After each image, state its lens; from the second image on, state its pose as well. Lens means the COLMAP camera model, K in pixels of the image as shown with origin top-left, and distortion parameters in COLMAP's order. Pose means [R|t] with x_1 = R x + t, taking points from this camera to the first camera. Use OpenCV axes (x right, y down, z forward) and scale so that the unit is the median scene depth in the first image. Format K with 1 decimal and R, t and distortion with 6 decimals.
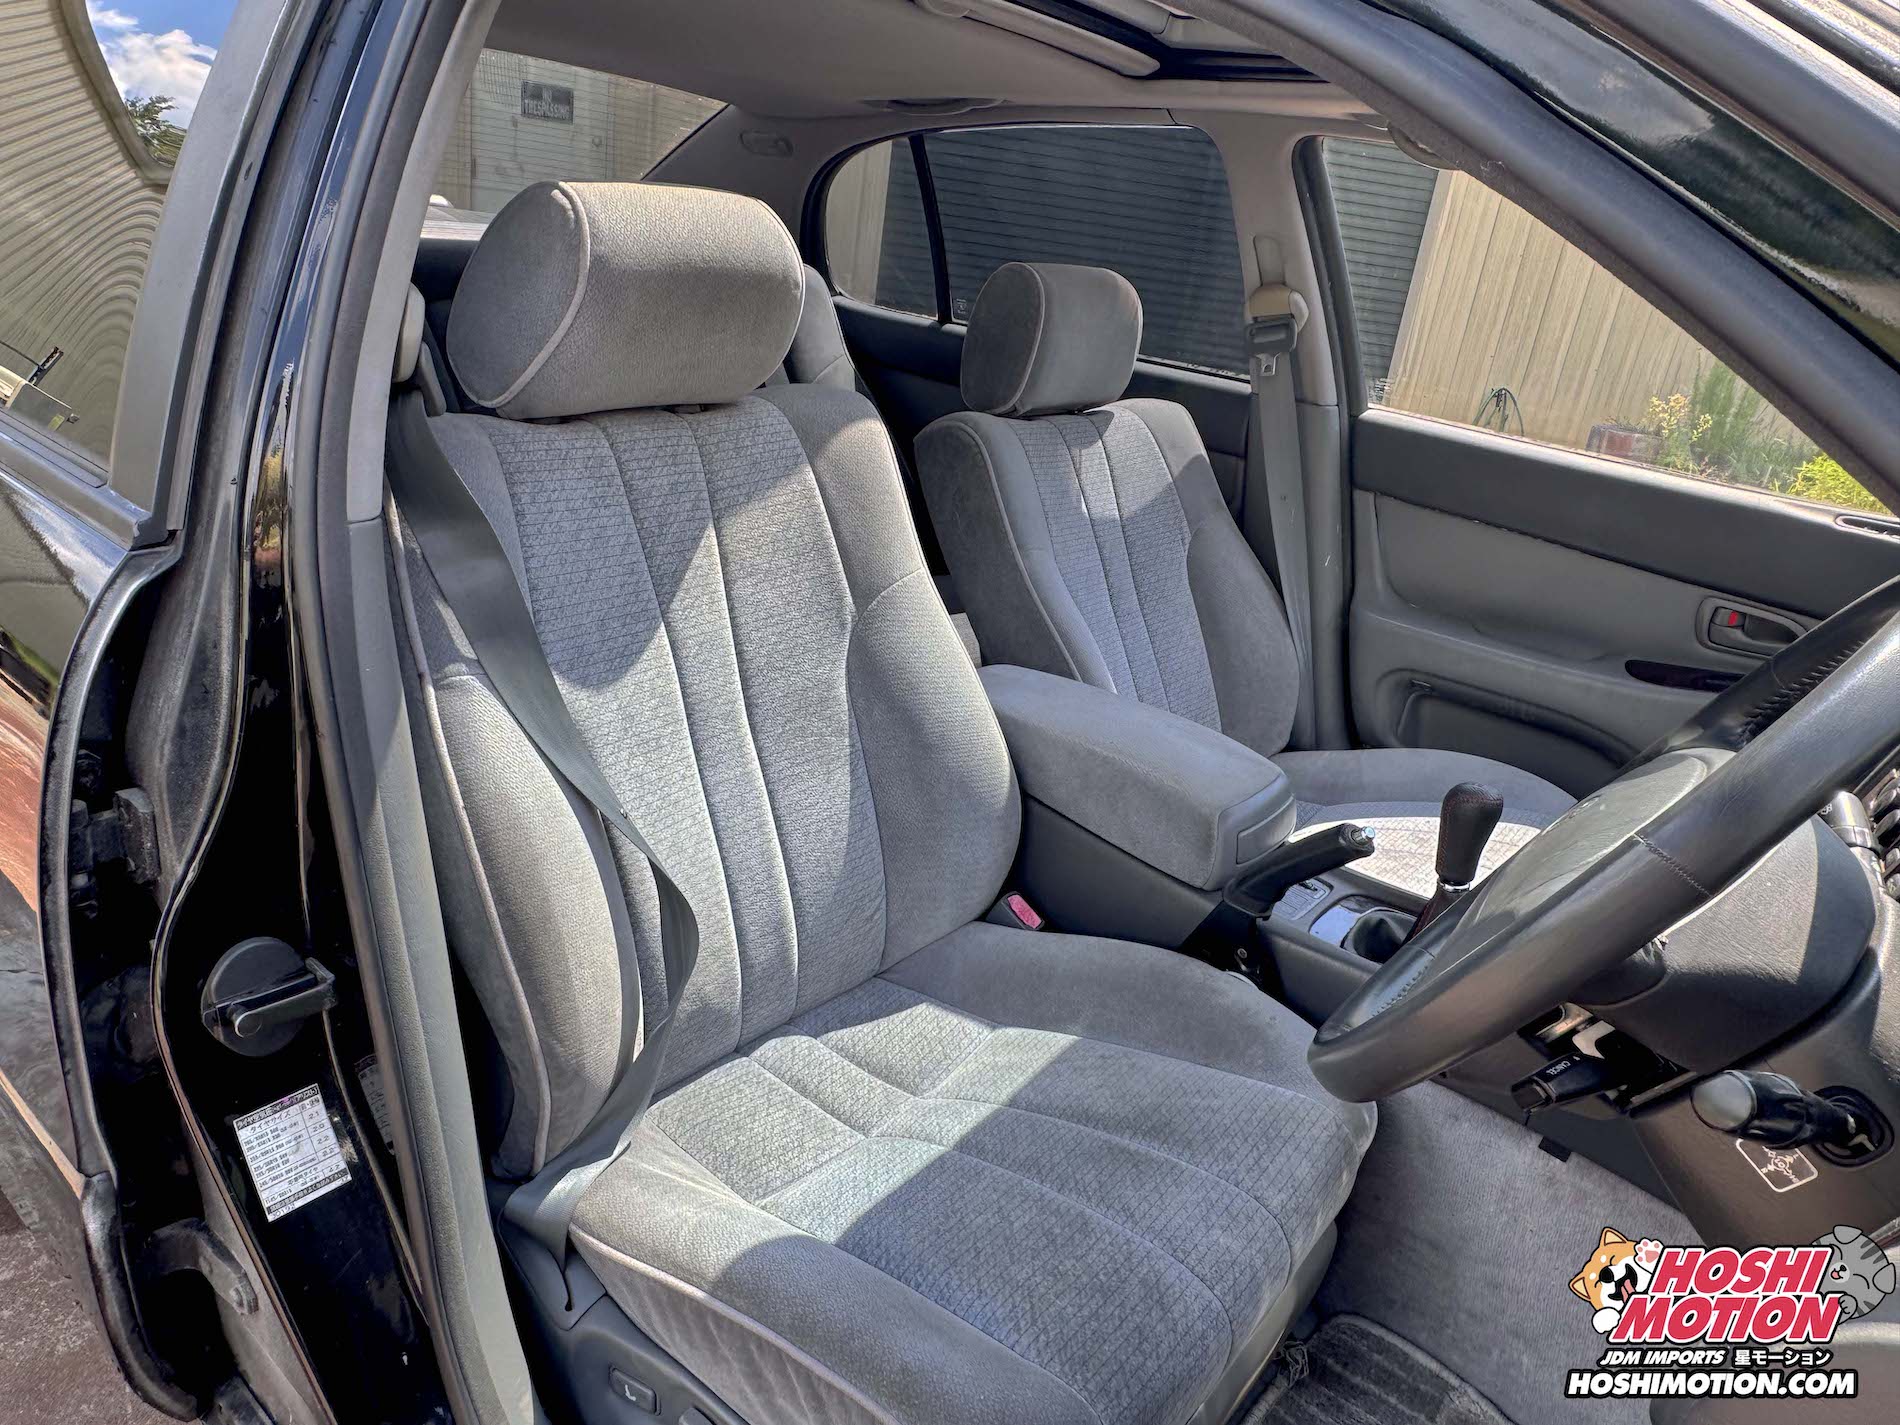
lens RADIAL K [[1239.3, 0, 950.0], [0, 1239.3, 712.5], [0, 0, 1]] dist [-0.035333, 0.055766]
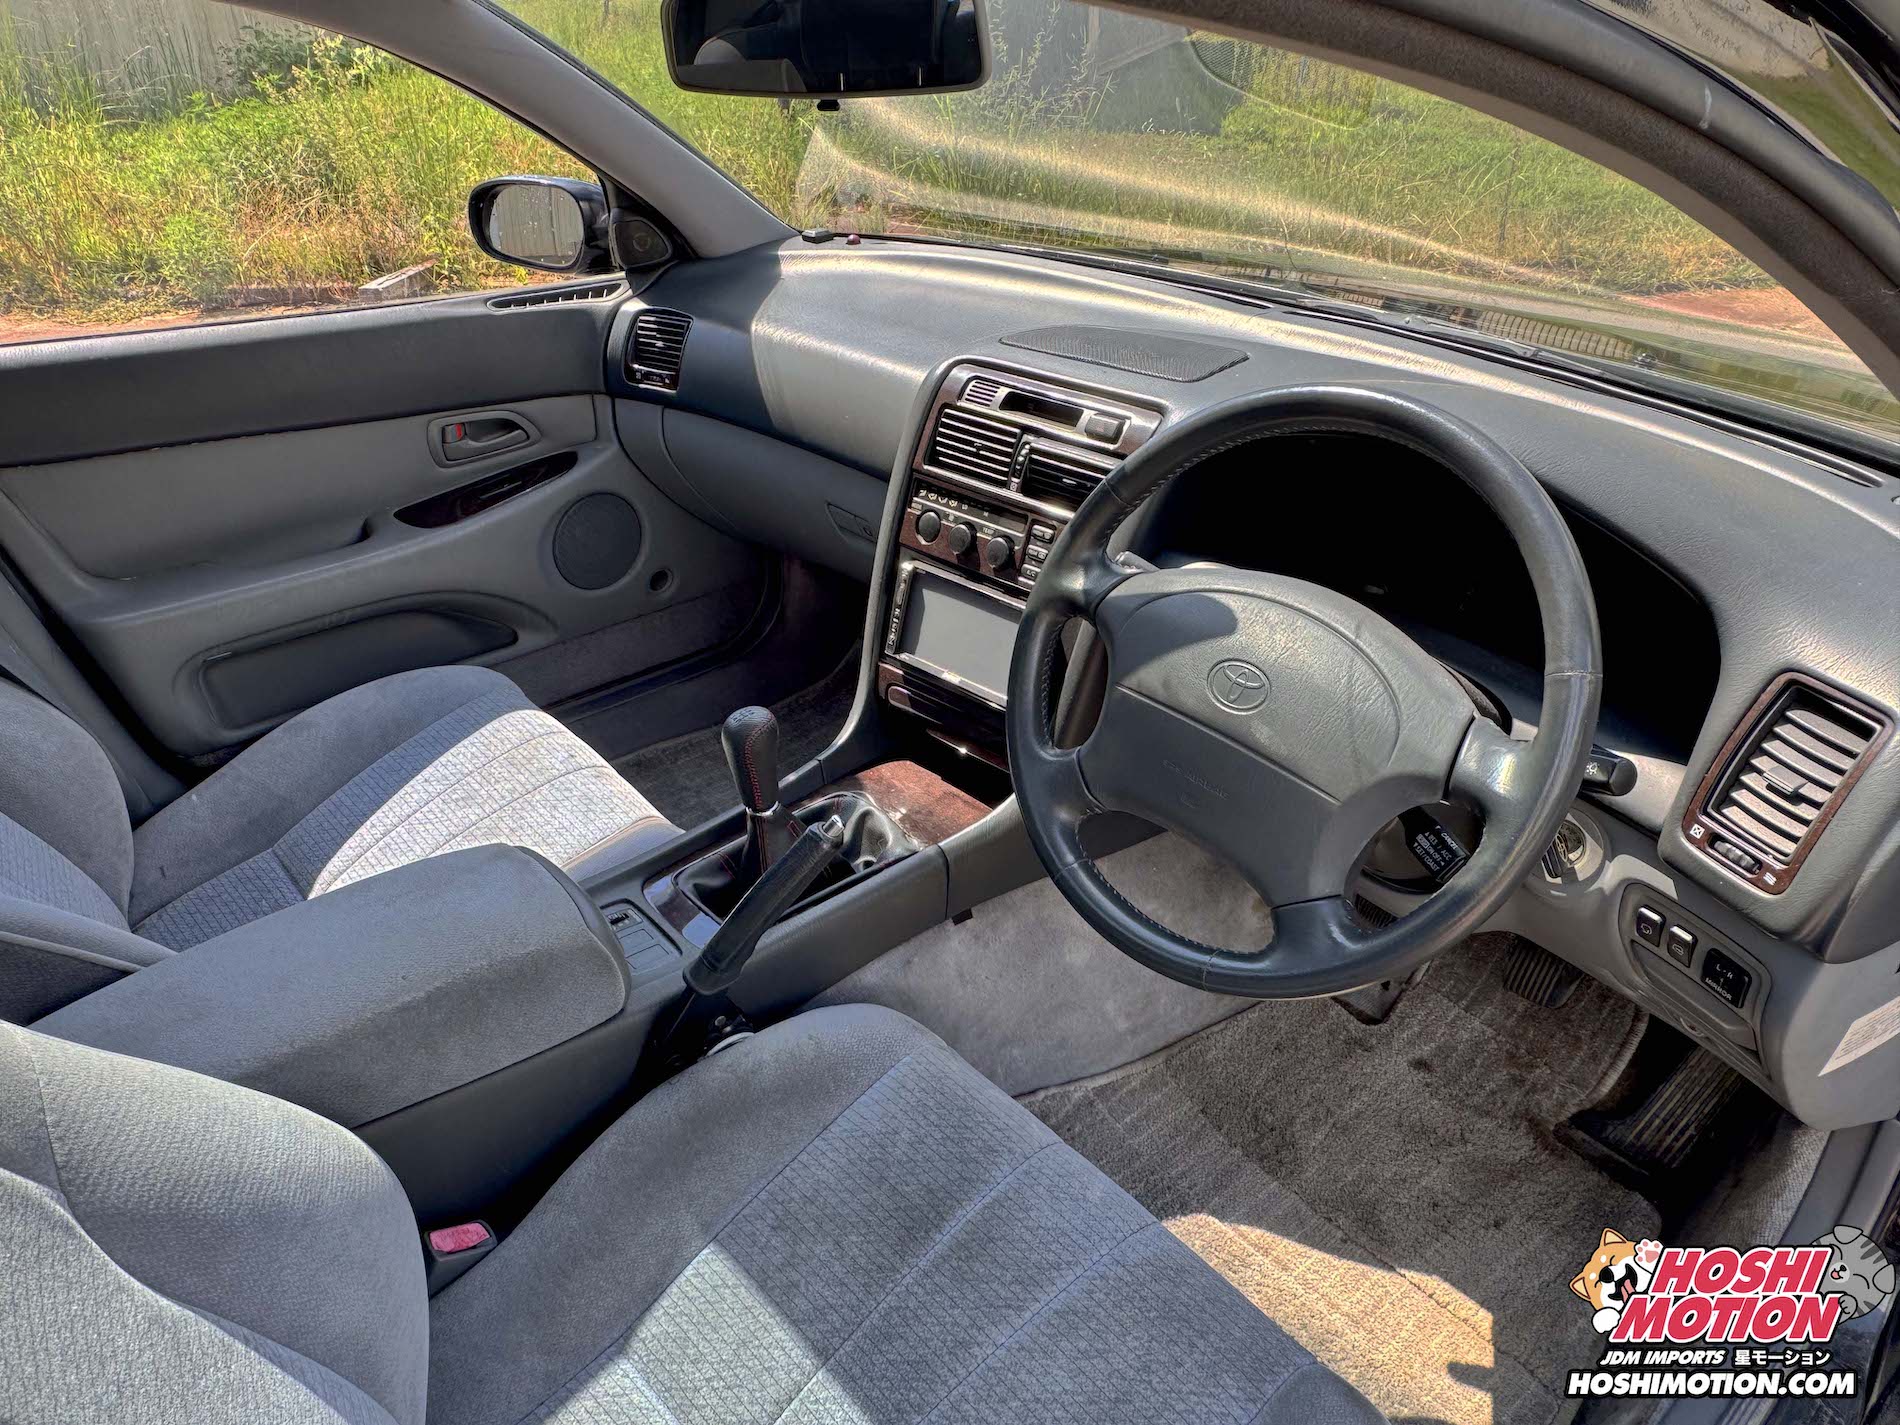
lens RADIAL K [[1239.3, 0, 950.0], [0, 1239.3, 712.5], [0, 0, 1]] dist [-0.035333, 0.055766]
pose [[0.176903, -0.588115, 0.789194, -0.218117], [0.374048, 0.781850, 0.498797, -0.258658], [-0.910381, 0.206957, 0.358295, 0.353076]]
